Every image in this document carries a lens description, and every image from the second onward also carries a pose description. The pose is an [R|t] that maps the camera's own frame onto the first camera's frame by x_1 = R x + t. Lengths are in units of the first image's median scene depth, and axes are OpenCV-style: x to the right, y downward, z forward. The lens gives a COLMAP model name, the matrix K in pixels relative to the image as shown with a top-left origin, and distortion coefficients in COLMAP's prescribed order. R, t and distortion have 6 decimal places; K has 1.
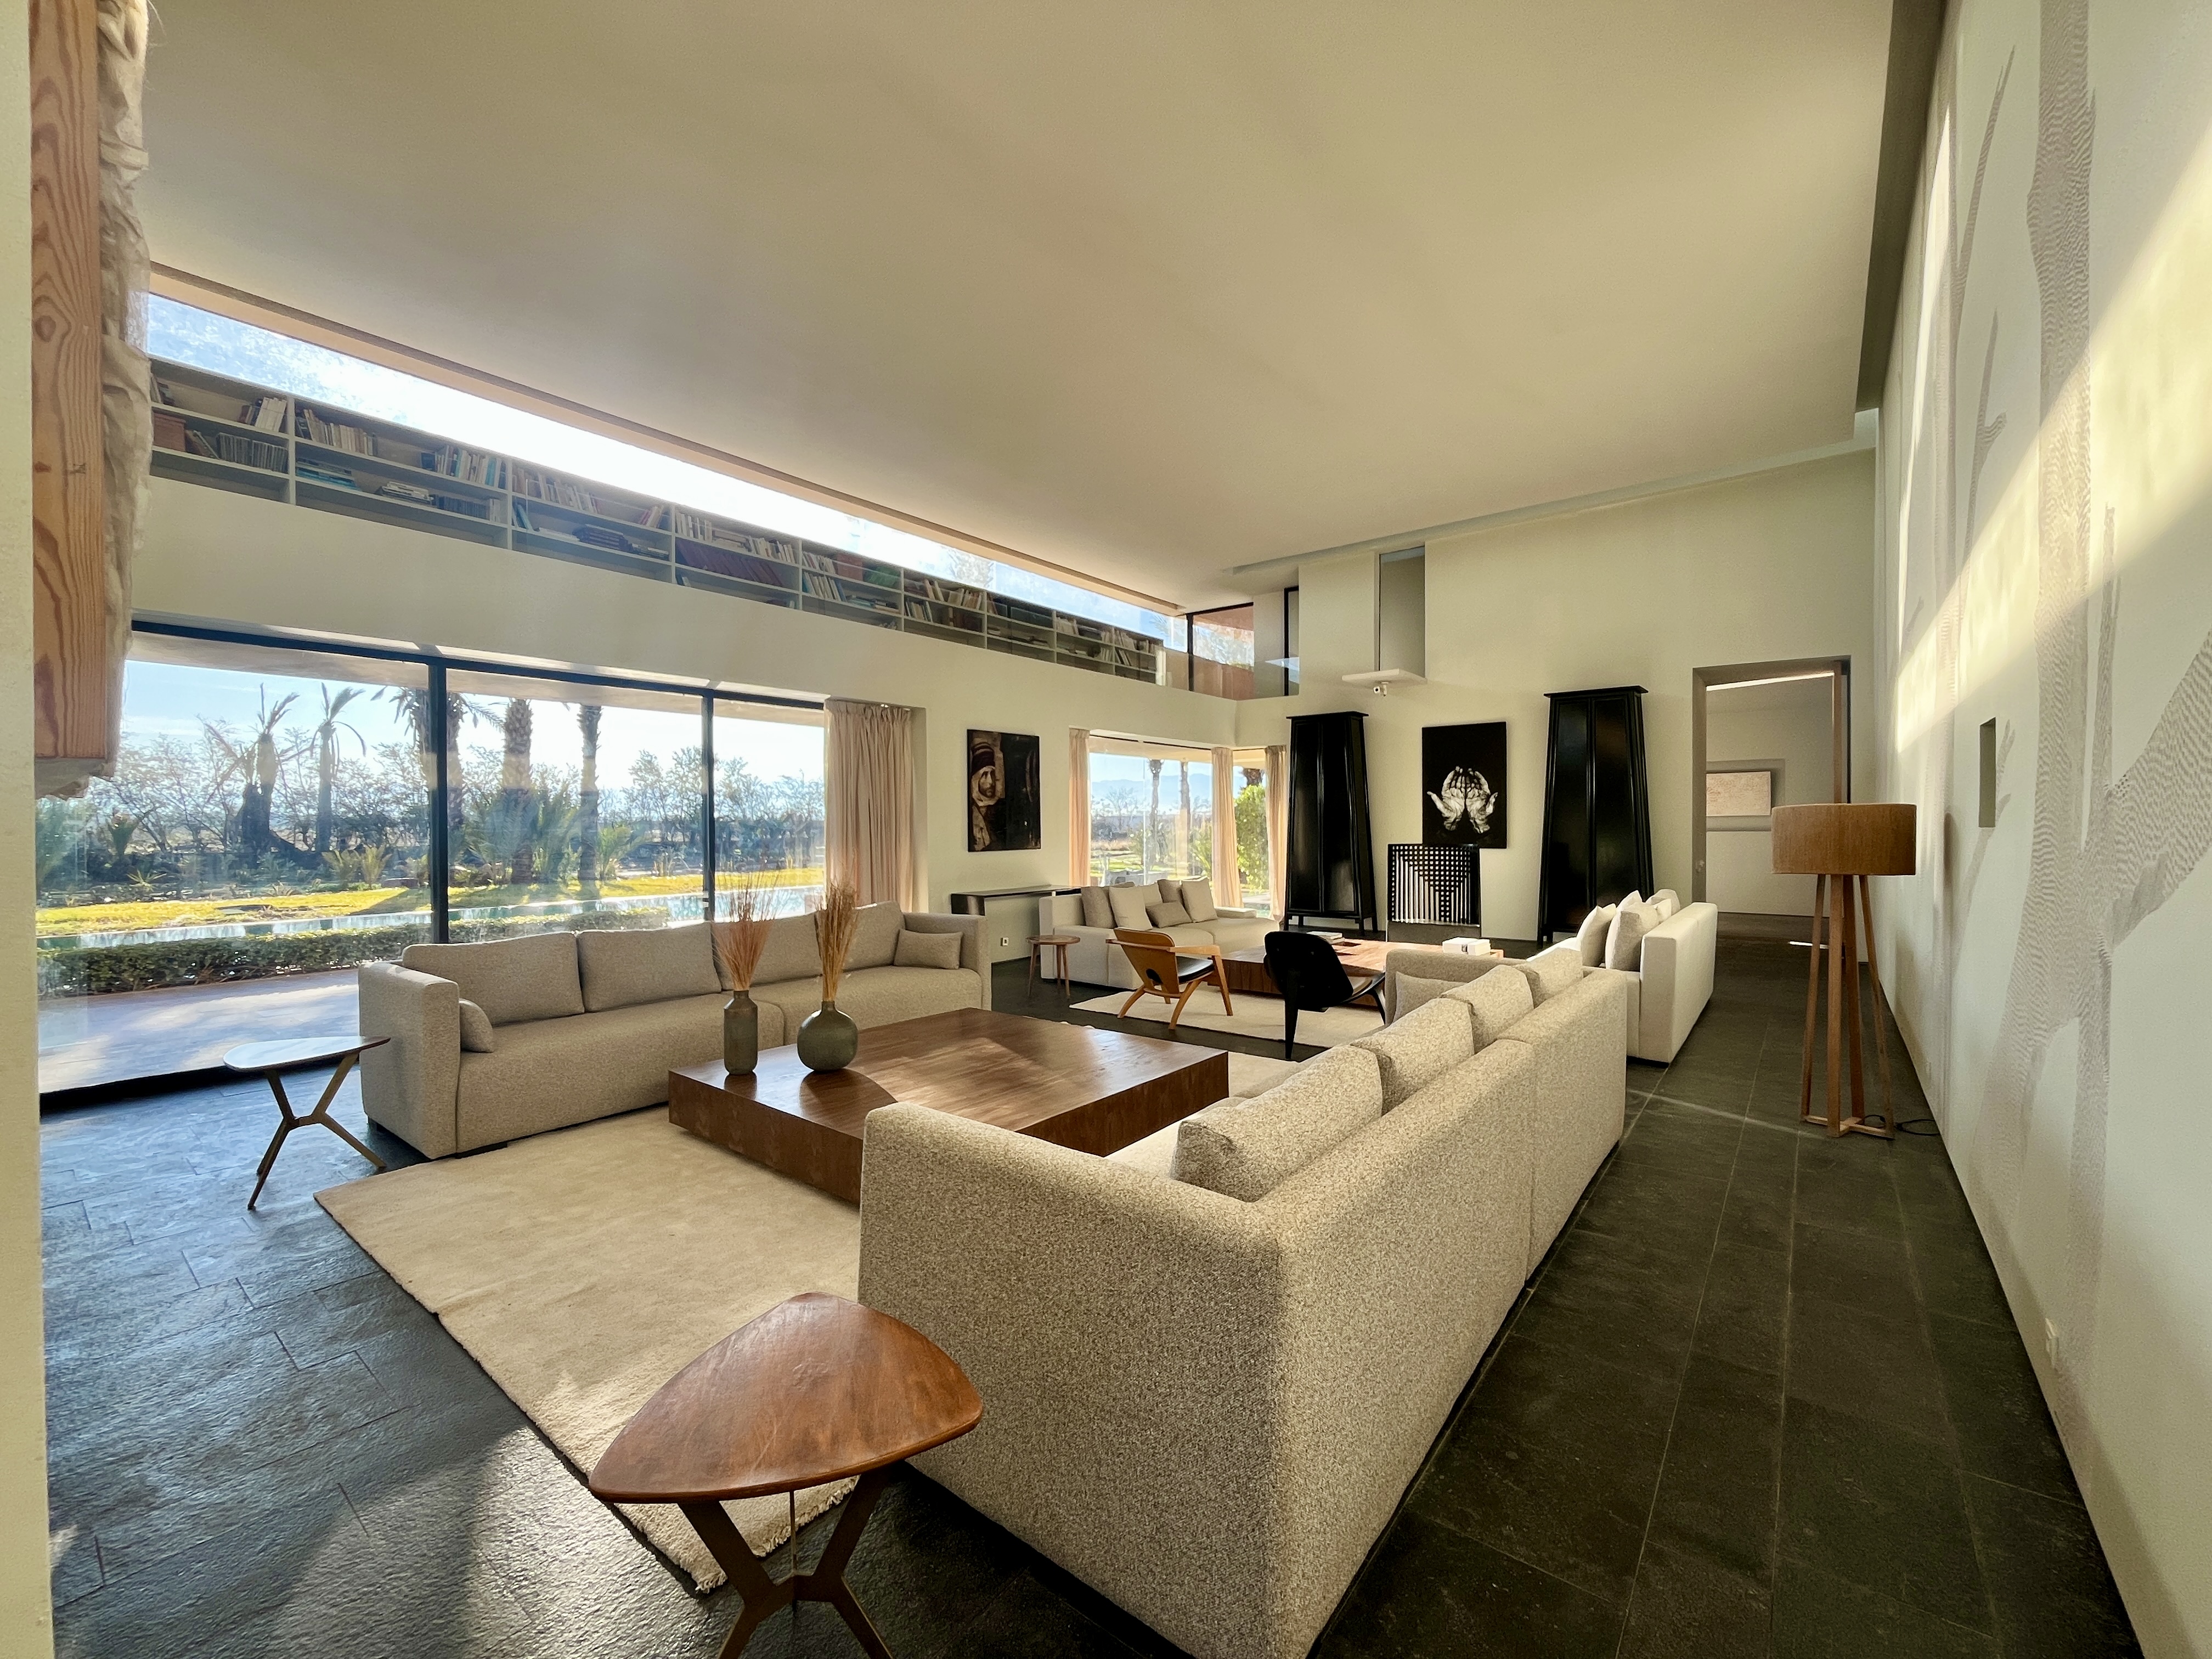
lens RADIAL K [[903.6, 0, 1106.9], [0, 903.6, 832.6], [0, 0, 1]] dist [0.001628, -0.000044]
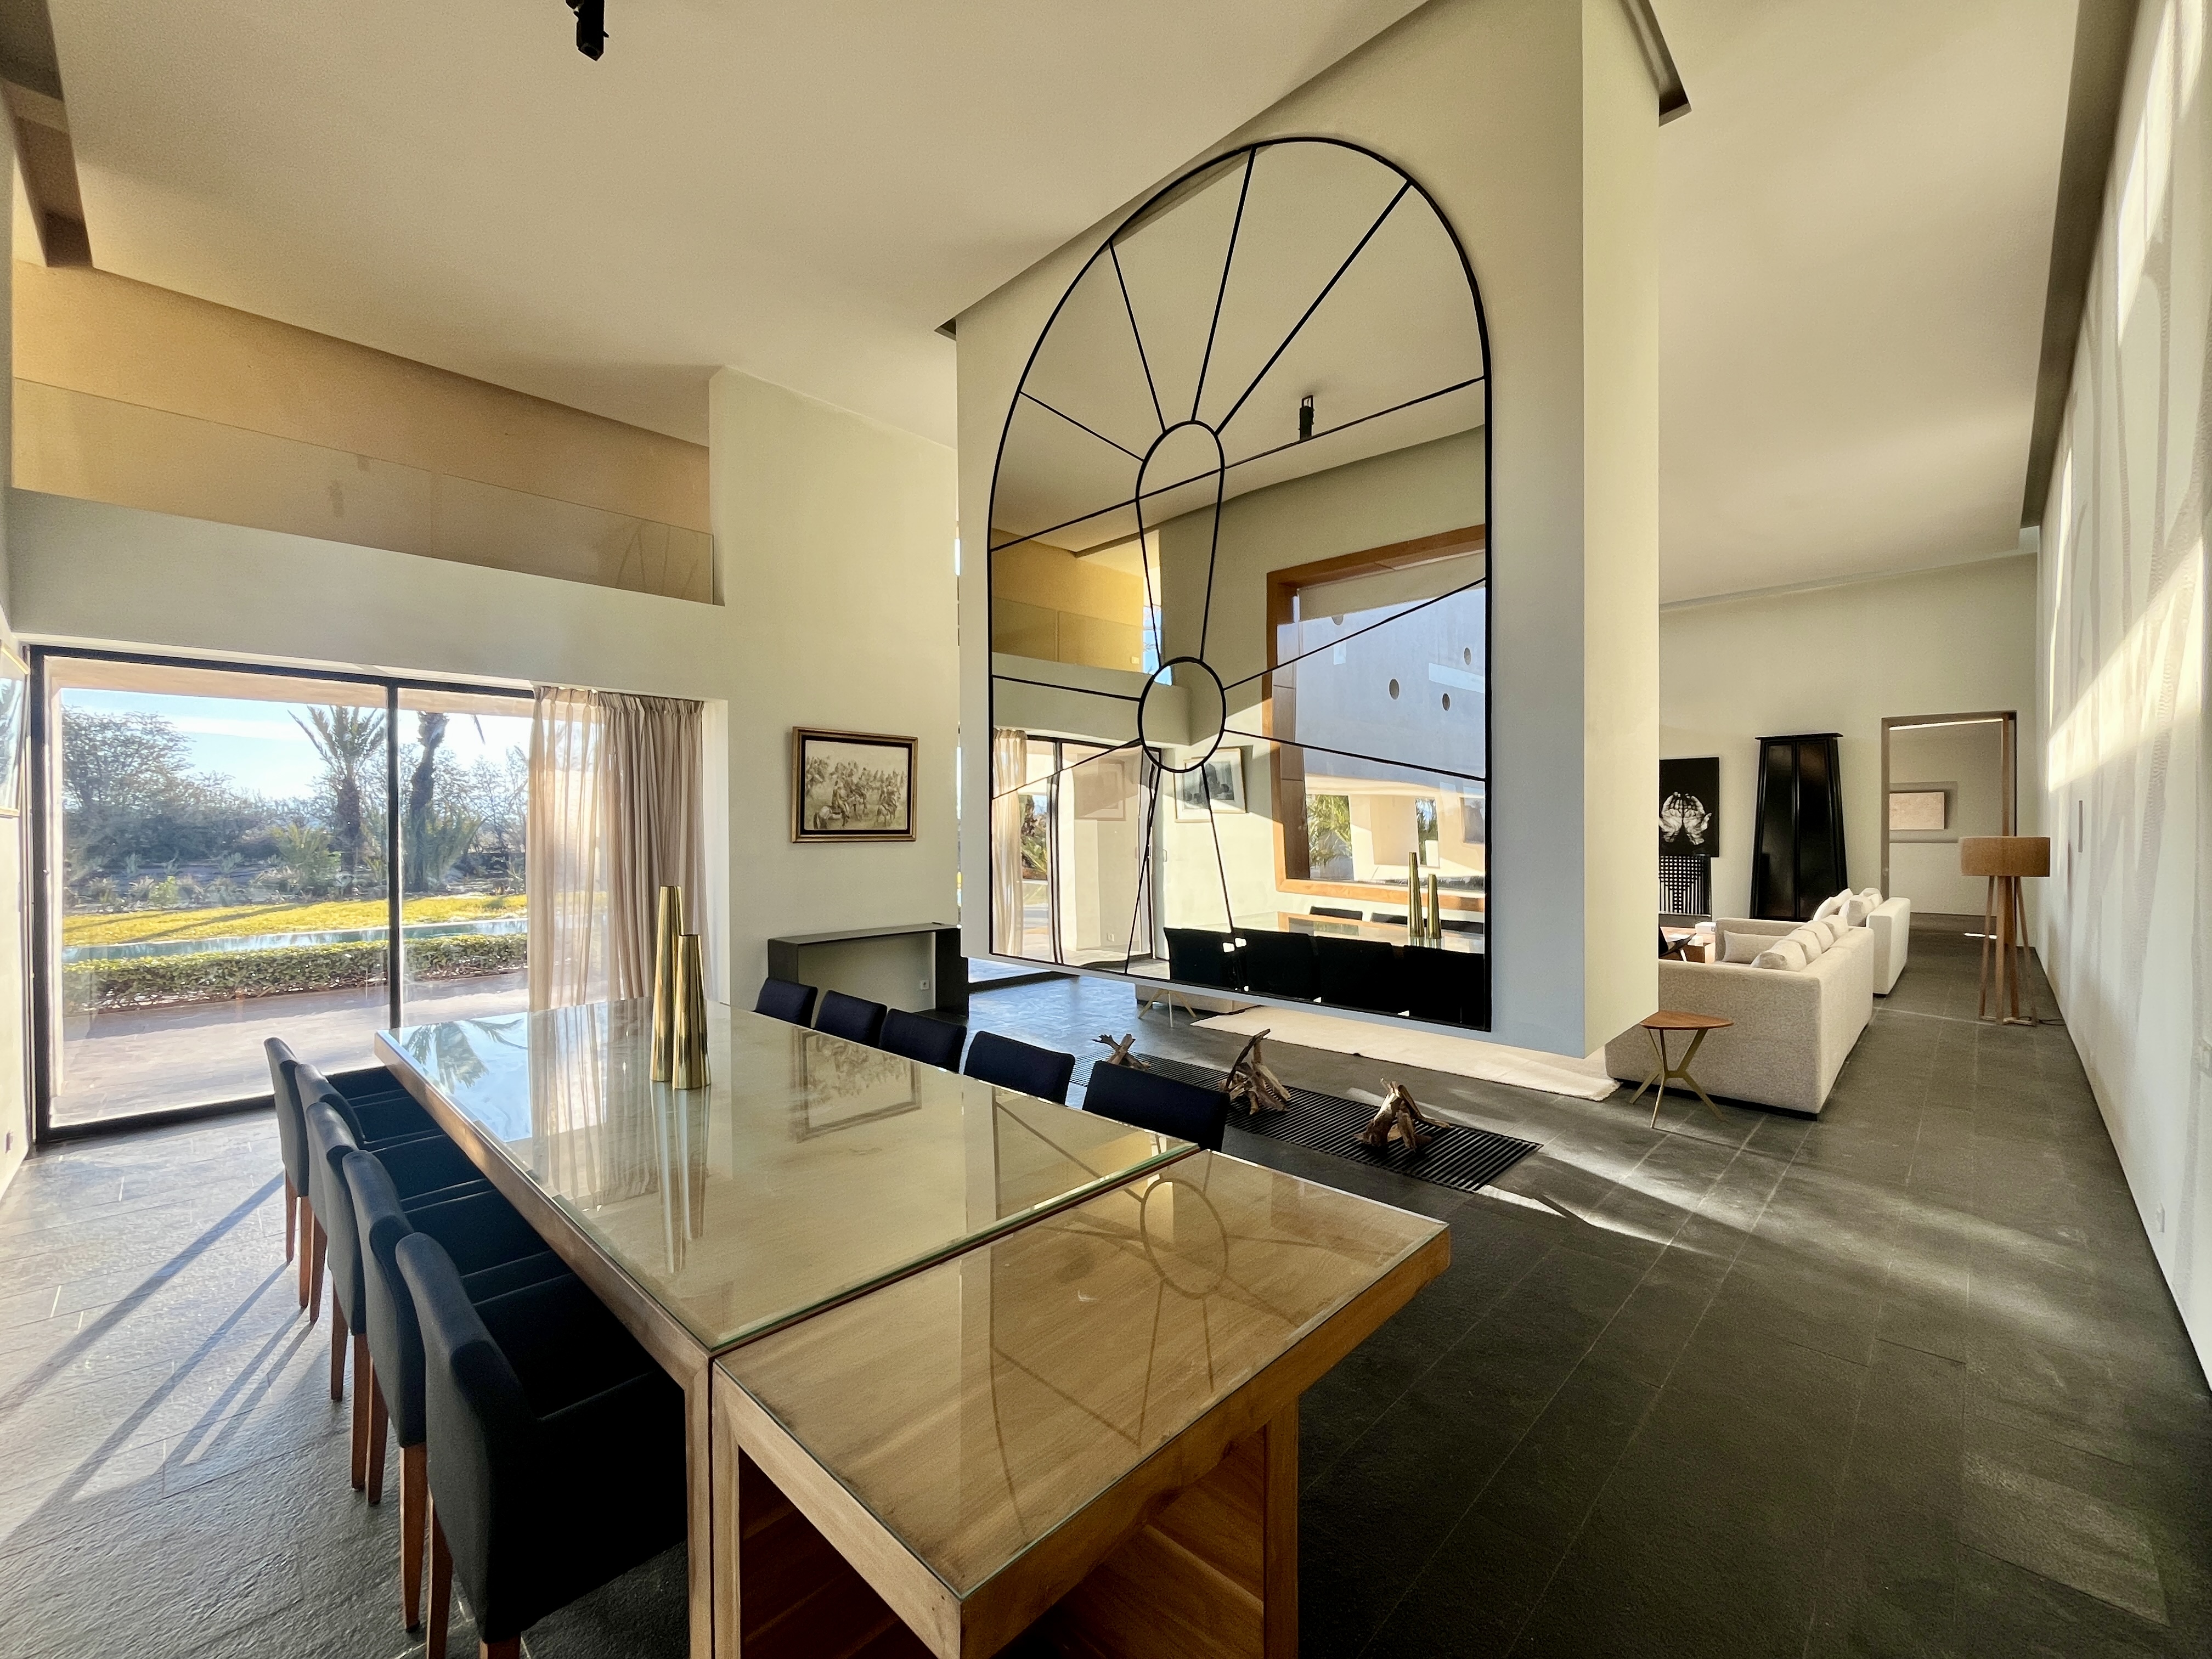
lens RADIAL K [[903.6, 0, 1103.9], [0, 903.6, 833.4], [0, 0, 1]] dist [0.001628, -0.000044]
pose [[0.994322, 0.002823, -0.106372, -0.322473], [-0.002880, 0.999996, -0.000376, -0.014414], [0.106370, 0.000680, 0.994326, -0.406784]]
